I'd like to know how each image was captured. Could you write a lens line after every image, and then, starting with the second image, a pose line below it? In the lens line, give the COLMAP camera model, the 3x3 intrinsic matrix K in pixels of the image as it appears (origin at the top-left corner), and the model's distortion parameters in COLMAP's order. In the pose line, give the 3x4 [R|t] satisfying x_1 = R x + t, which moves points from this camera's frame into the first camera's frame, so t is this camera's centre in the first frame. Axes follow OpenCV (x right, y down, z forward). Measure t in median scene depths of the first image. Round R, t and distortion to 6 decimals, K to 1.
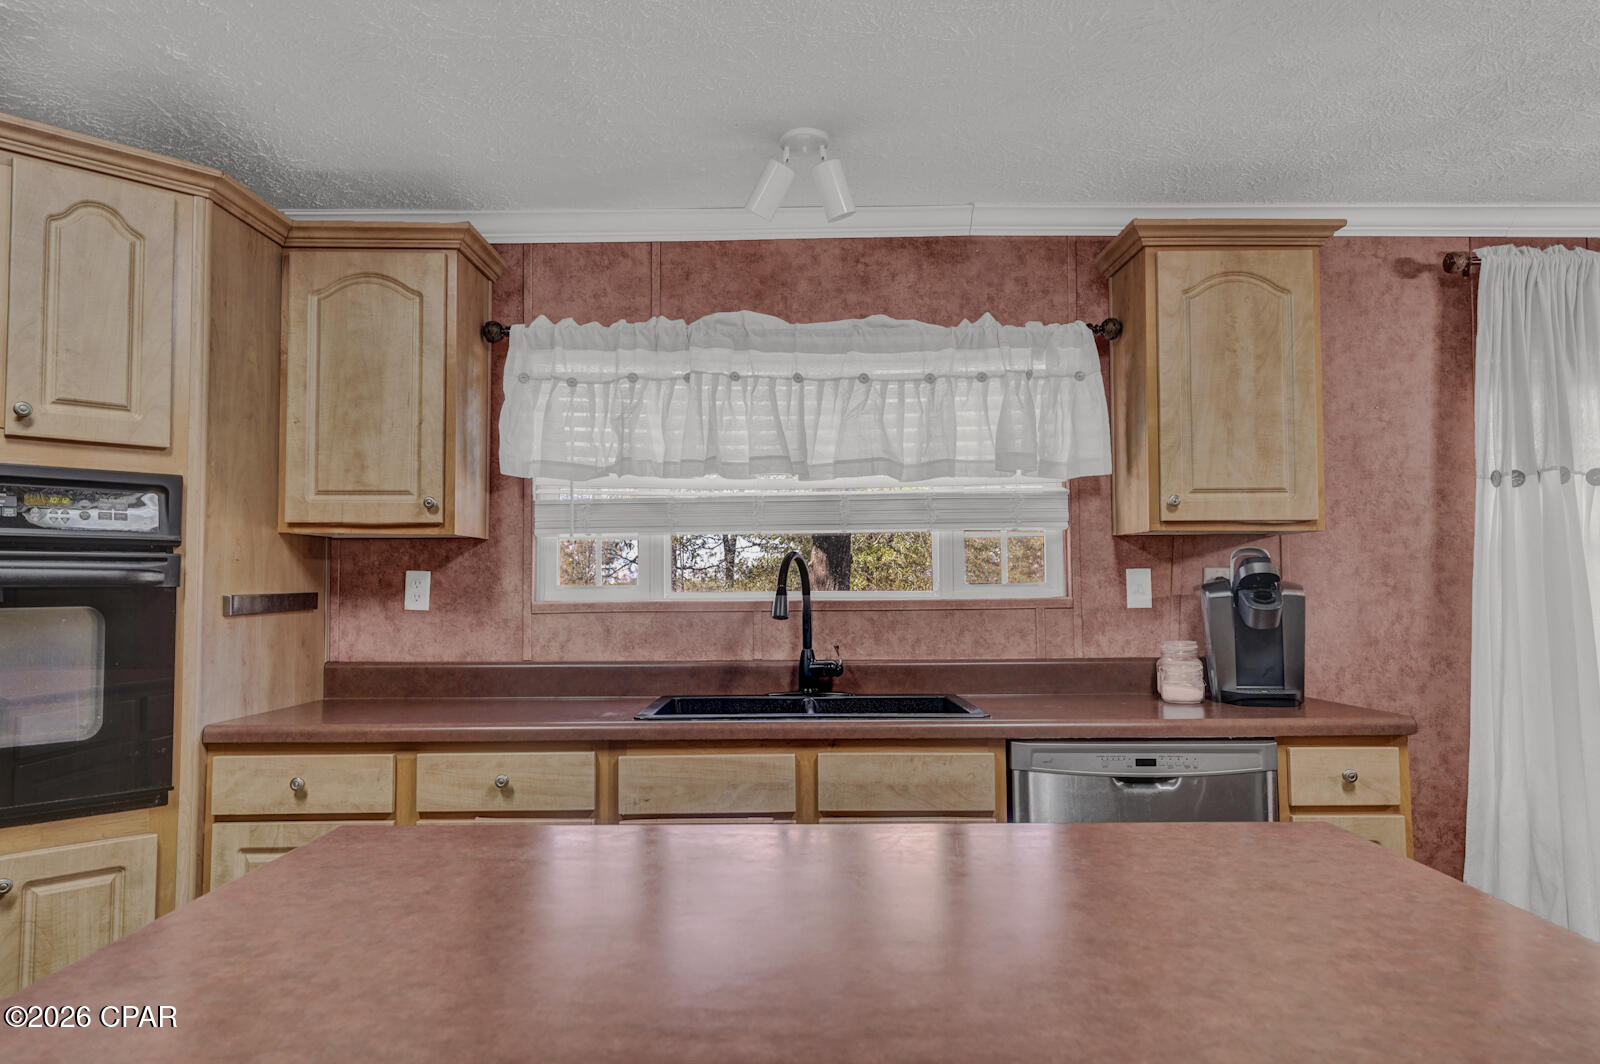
lens RADIAL K [[1045.5, 0, 796.0], [0, 1045.5, 534.3], [0, 0, 1]] dist [0.019111, 0.000783]
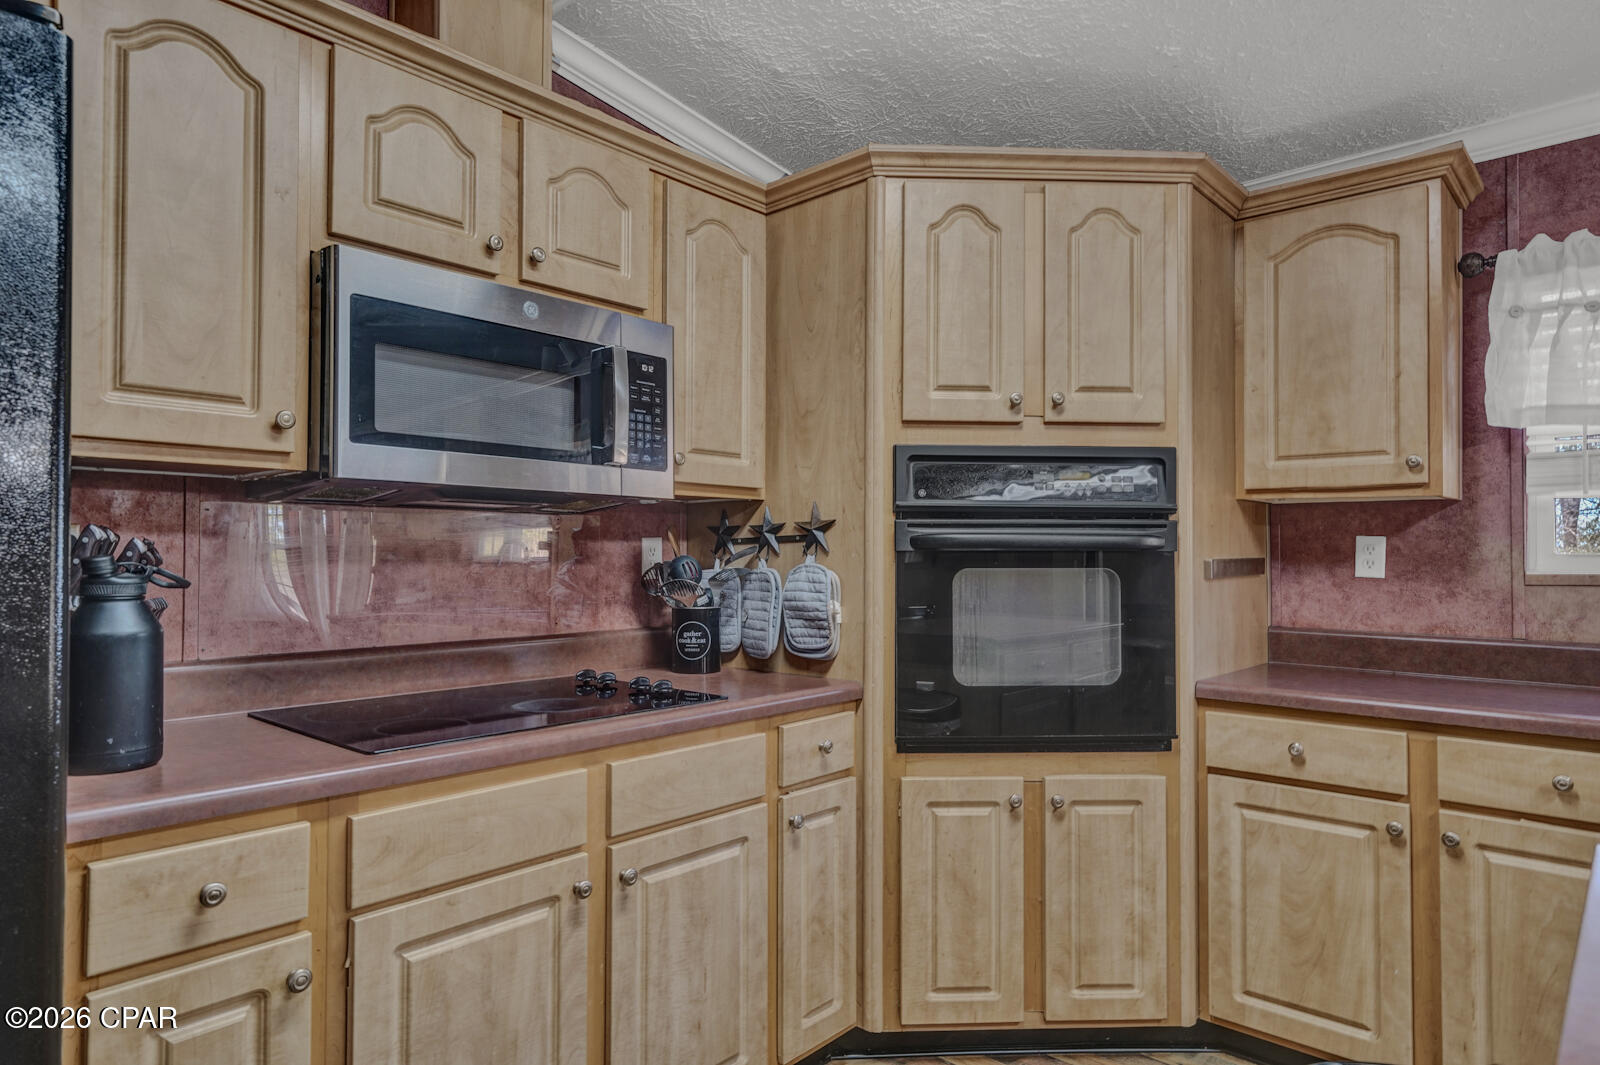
lens RADIAL K [[938.5, 0, 789.0], [0, 938.5, 534.7], [0, 0, 1]] dist [0.006971, 0.000255]
pose [[0.740514, -0.005564, -0.672018, -0.182786], [0.026760, 0.999417, 0.021213, 0.001629], [0.671508, -0.033692, 0.740231, 0.018268]]
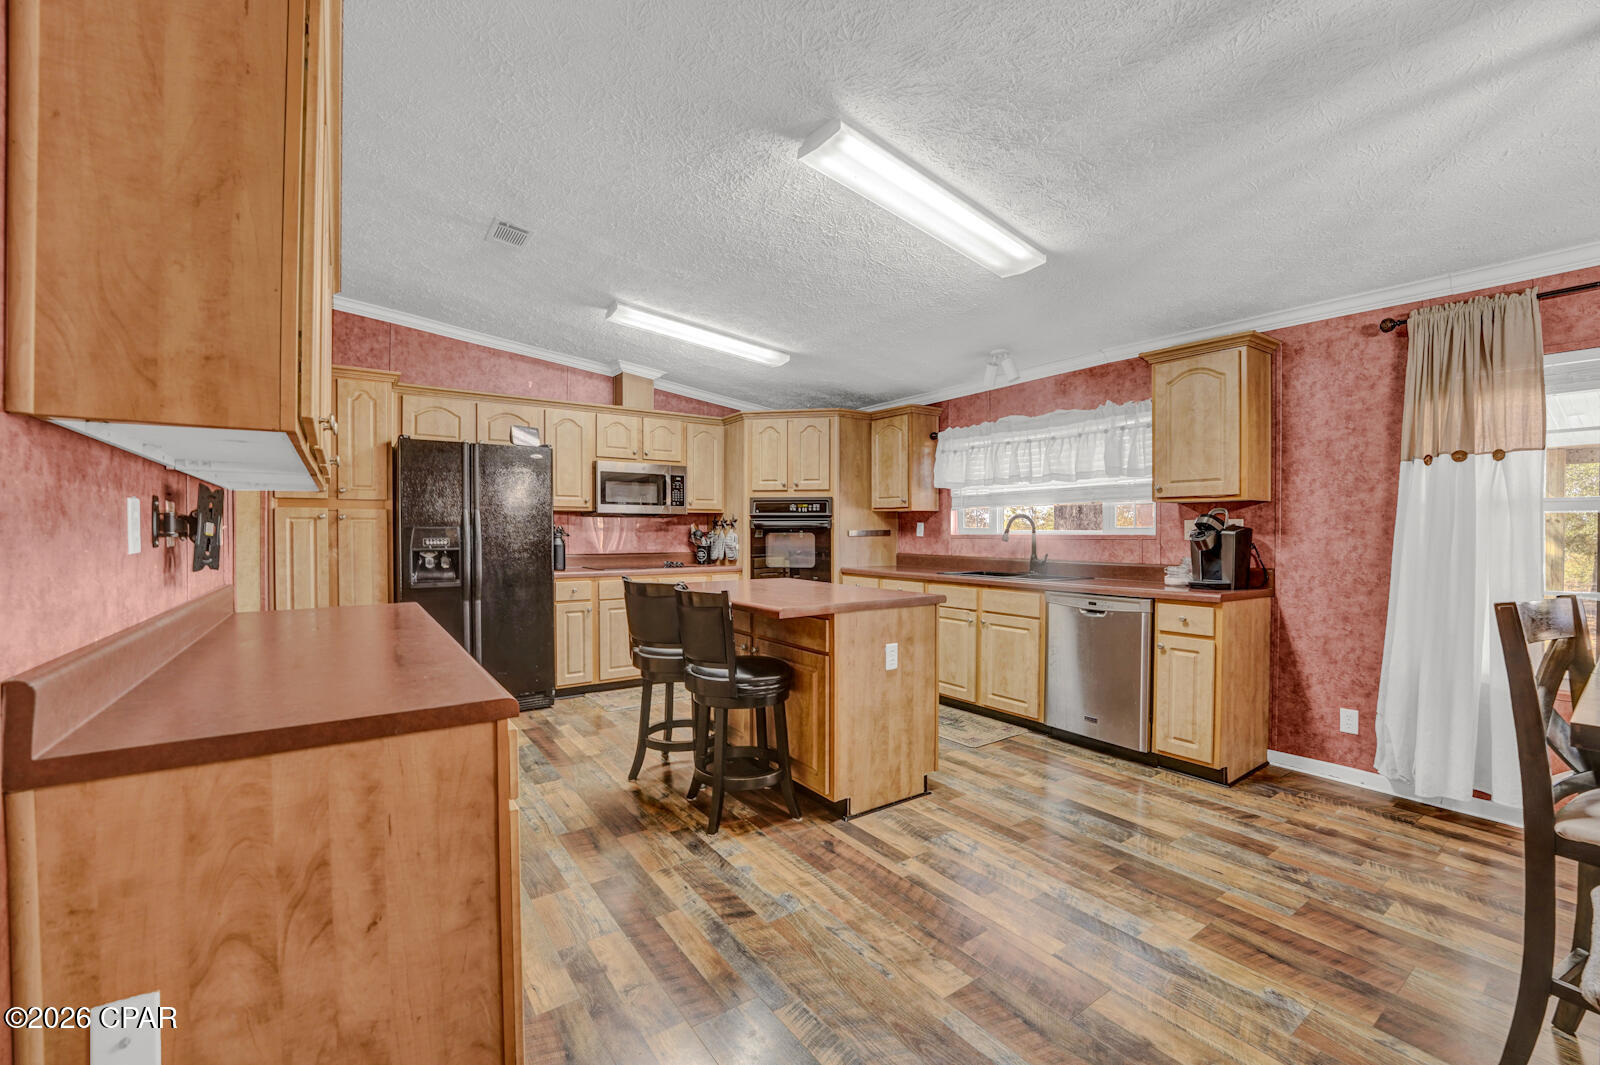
lens RADIAL K [[650.7, 0, 787.0], [0, 650.7, 538.6], [0, 0, 1]] dist [-0.028431, 0.002795]
pose [[0.564753, 0.015906, -0.825106, 0.909280], [0.038149, 0.998242, 0.045355, -0.015581], [0.824378, -0.057091, 0.563154, -0.297272]]
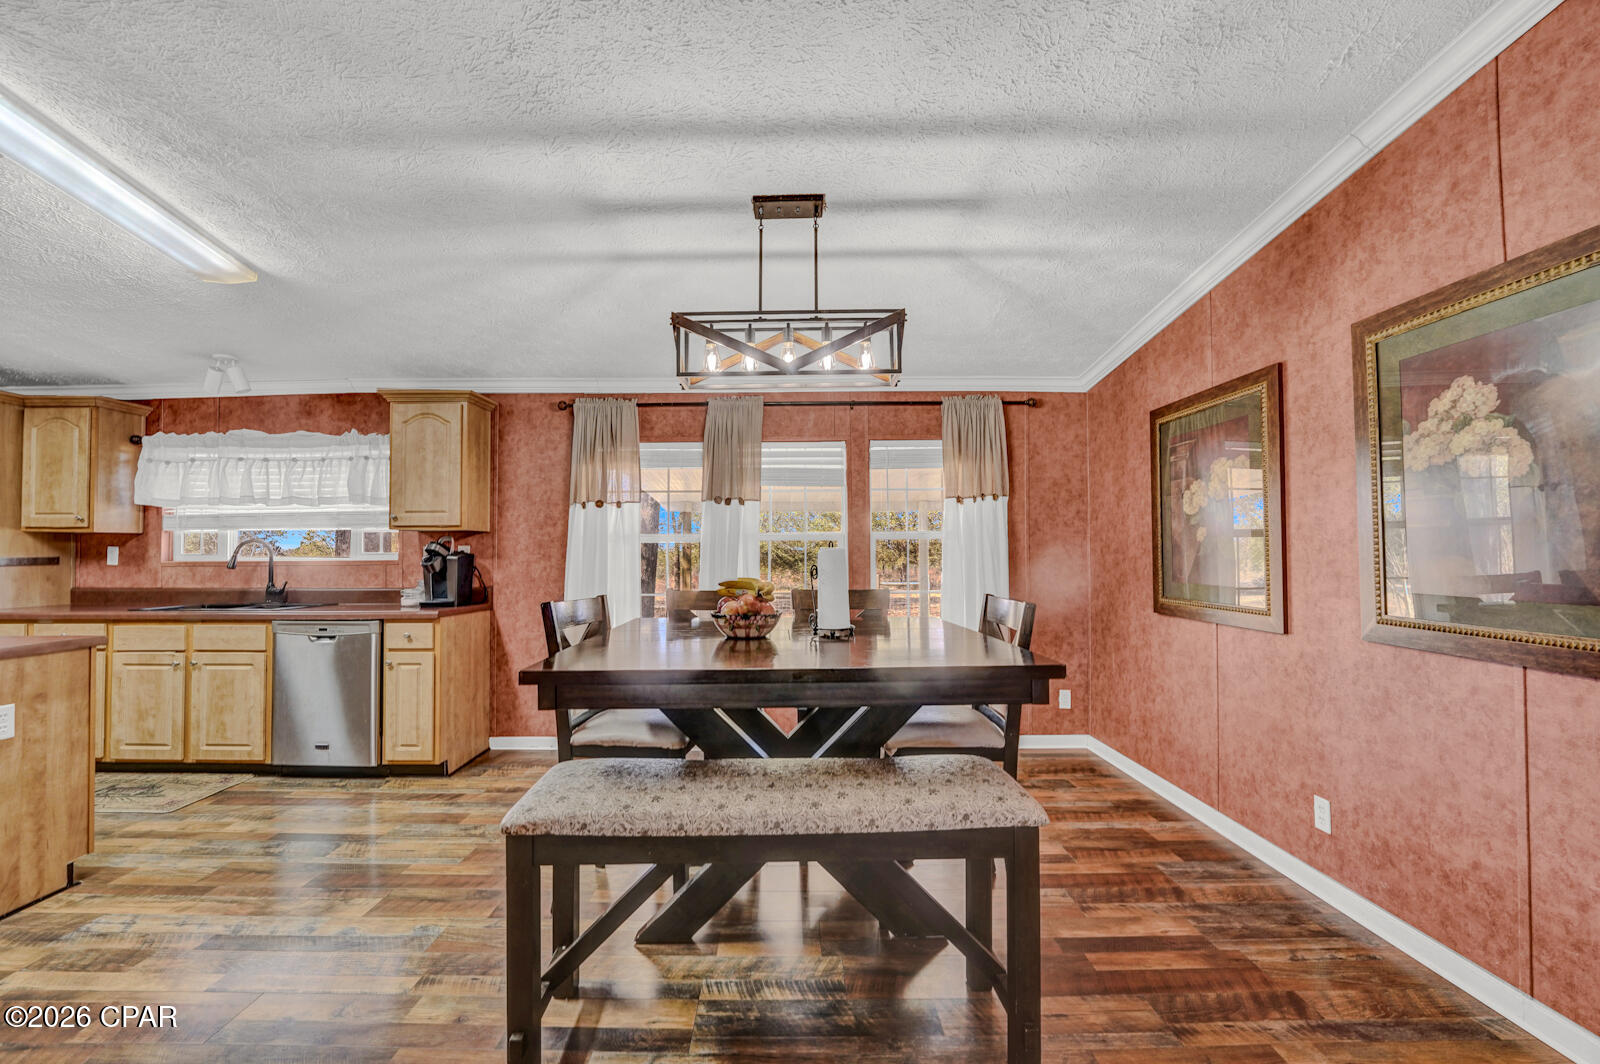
lens RADIAL K [[652.1, 0, 789.0], [0, 652.1, 535.8], [0, 0, 1]] dist [-0.032849, 0.005000]
pose [[0.999996, -0.000030, -0.002753, 1.101661], [0.000095, 0.999720, 0.023661, -0.021096], [0.002751, -0.023661, 0.999716, -0.342259]]
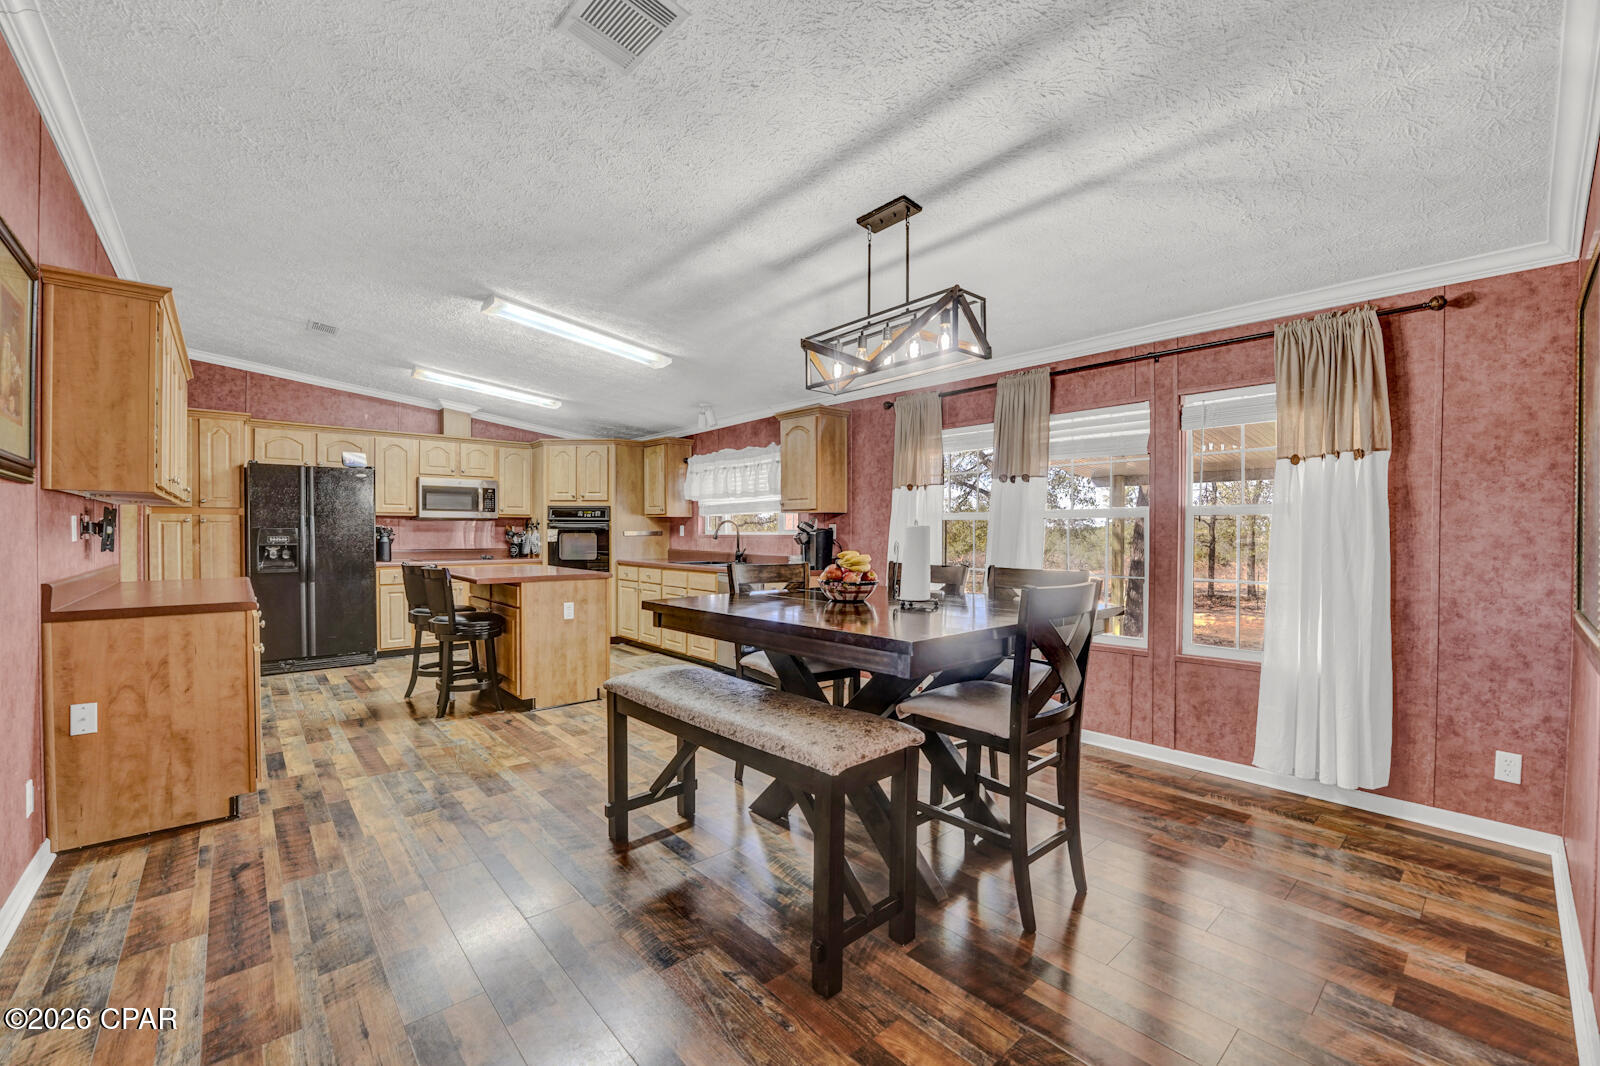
lens RADIAL K [[650.7, 0, 787.0], [0, 650.7, 539.1], [0, 0, 1]] dist [-0.028431, 0.002795]
pose [[0.652541, 0.015737, -0.757590, 1.680023], [0.032387, 0.998291, 0.048633, -0.017224], [0.757061, -0.056271, 0.650916, -0.232667]]
